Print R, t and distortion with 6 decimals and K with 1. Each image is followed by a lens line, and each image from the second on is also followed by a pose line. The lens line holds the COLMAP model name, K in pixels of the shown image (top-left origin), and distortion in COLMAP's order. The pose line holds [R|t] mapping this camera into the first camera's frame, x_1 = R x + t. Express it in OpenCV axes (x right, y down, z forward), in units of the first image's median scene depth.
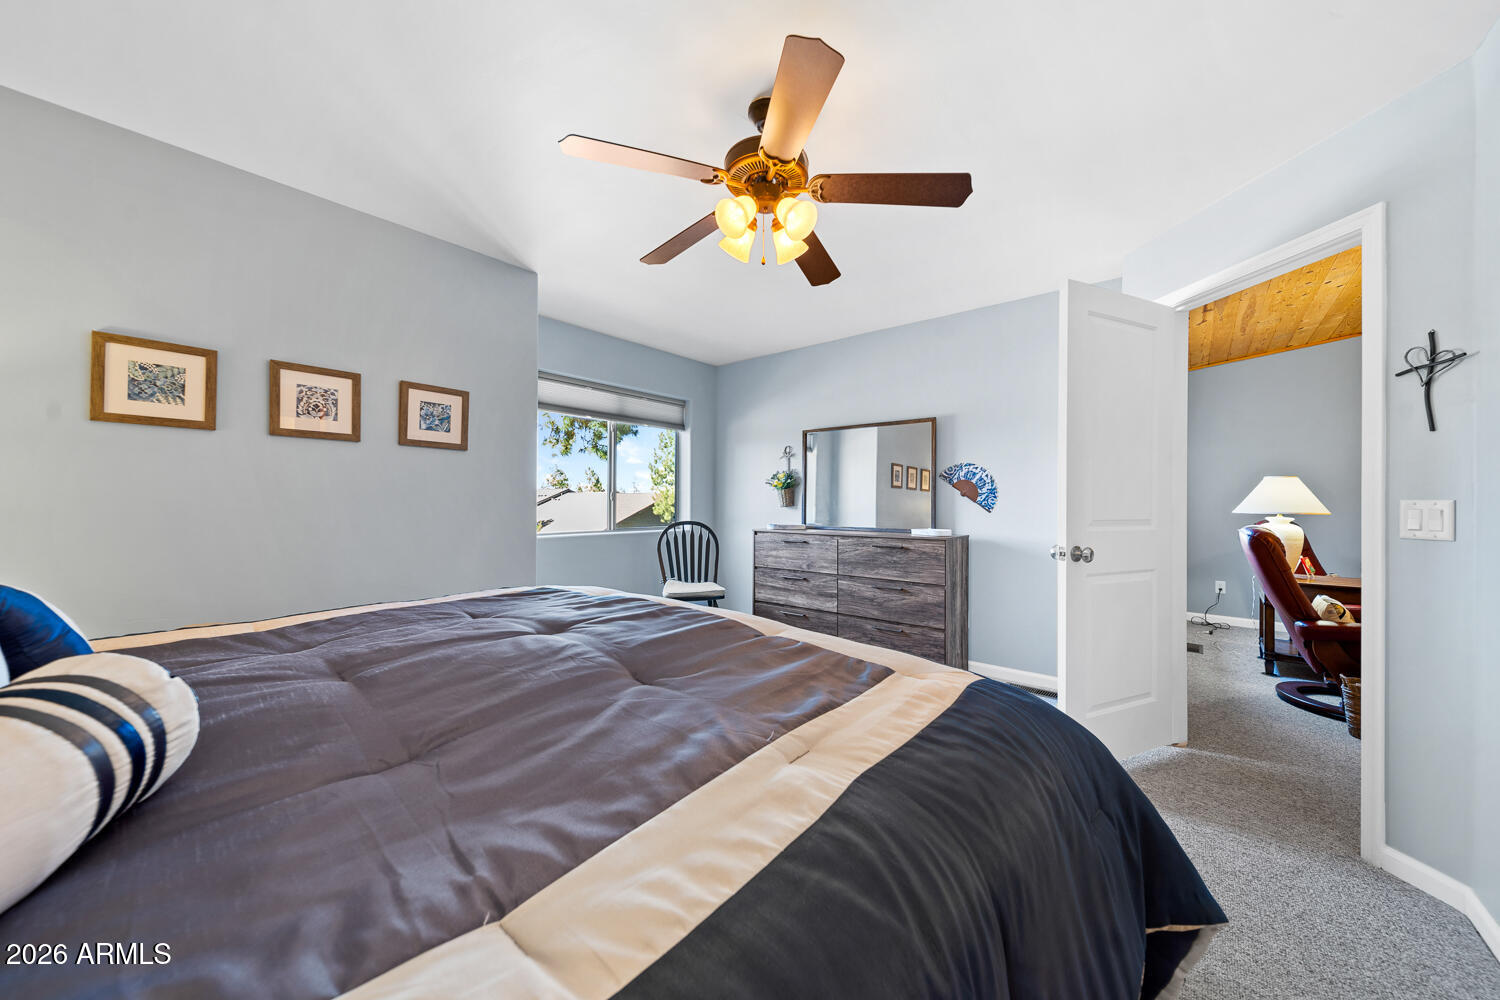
lens RADIAL K [[532.8, 0, 752.7], [0, 532.8, 504.8], [0, 0, 1]] dist [0.010784, -0.003776]
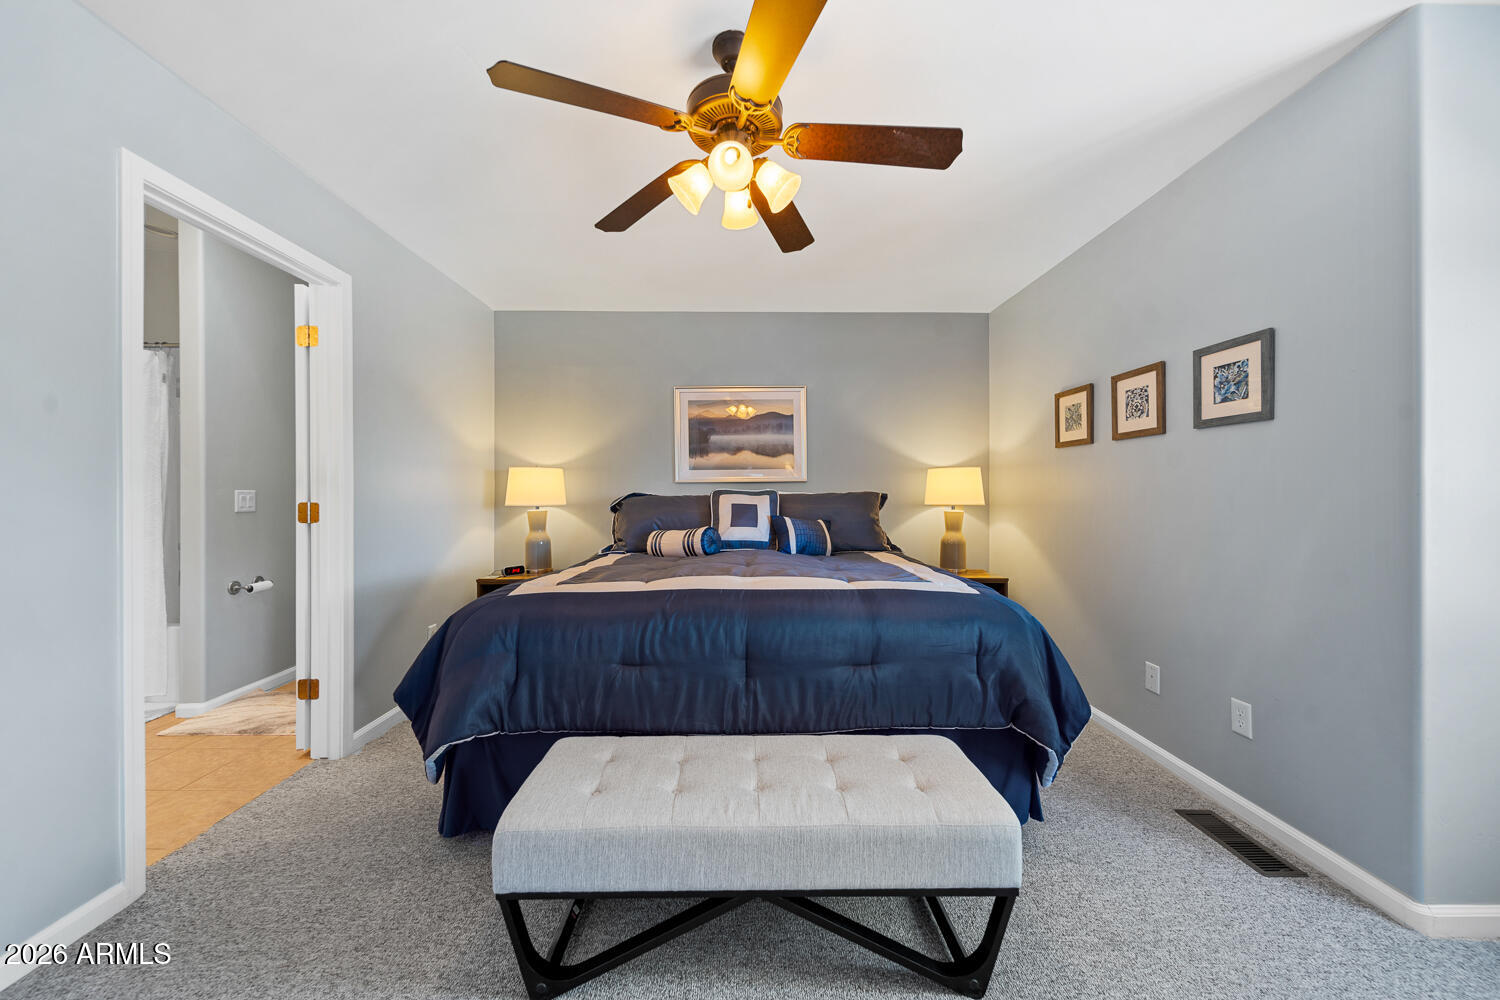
lens RADIAL K [[538.2, 0, 747.4], [0, 538.2, 502.2], [0, 0, 1]] dist [0.012364, -0.003556]
pose [[-0.762790, 0.003927, -0.646634, 0.409059], [-0.008198, 0.999842, 0.015743, -0.006906], [0.646594, 0.017310, -0.762638, 1.196088]]
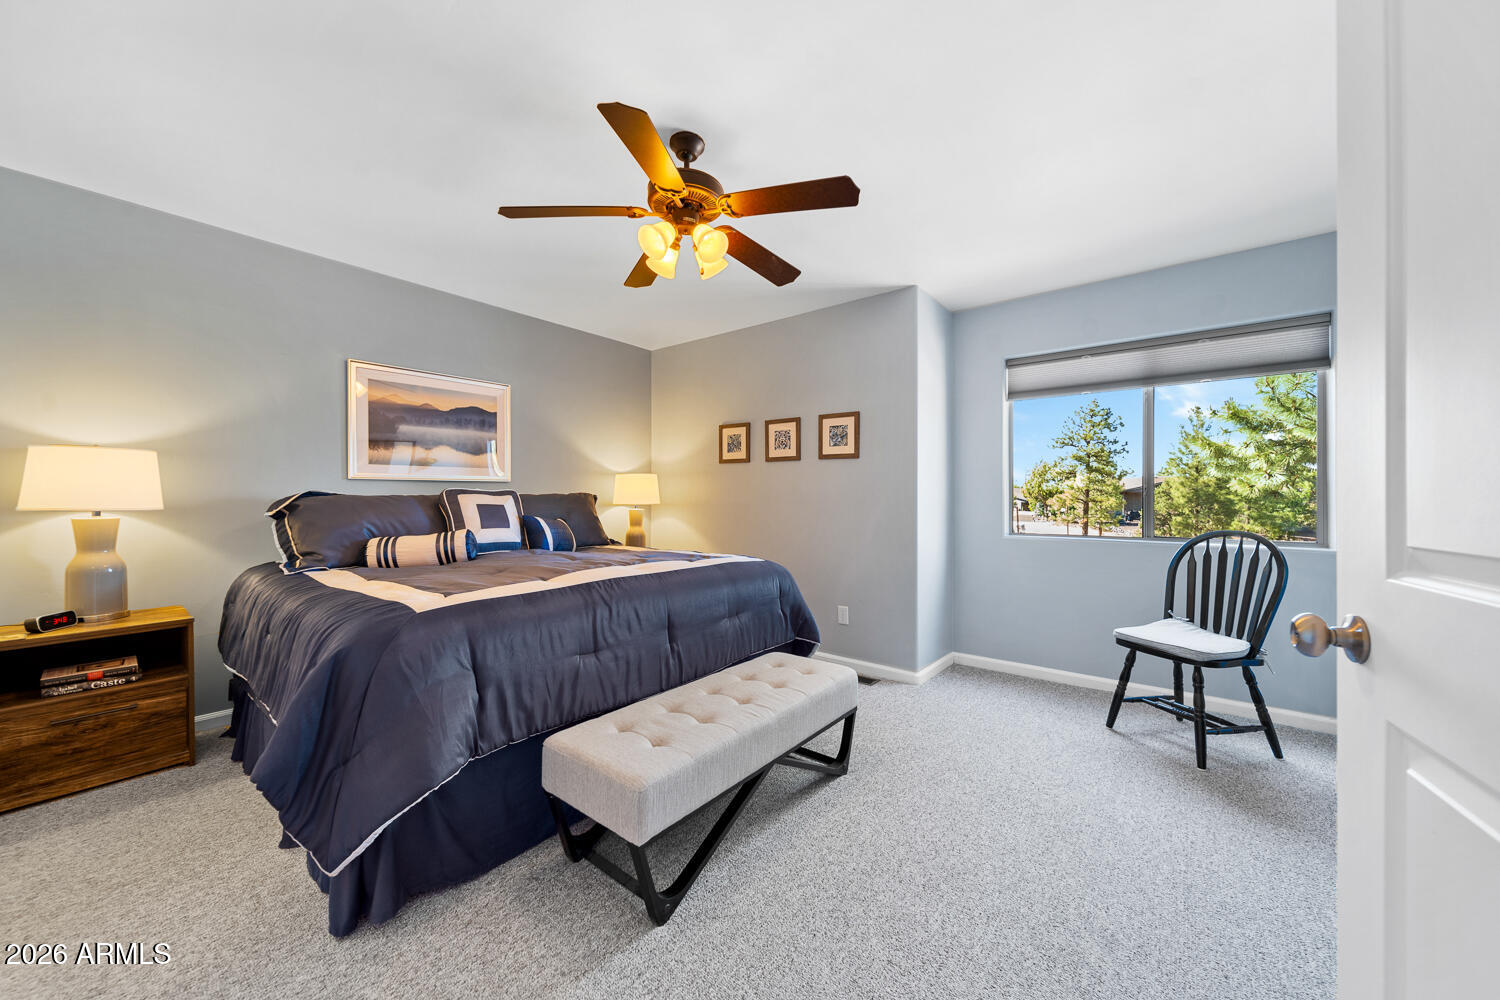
lens RADIAL K [[538.2, 0, 747.4], [0, 538.2, 502.2], [0, 0, 1]] dist [0.012364, -0.003556]
pose [[0.016408, 0.001598, -0.999864, 0.808332], [-0.009881, 0.999950, 0.001436, 0.005037], [0.999817, 0.009856, 0.016423, 0.783896]]
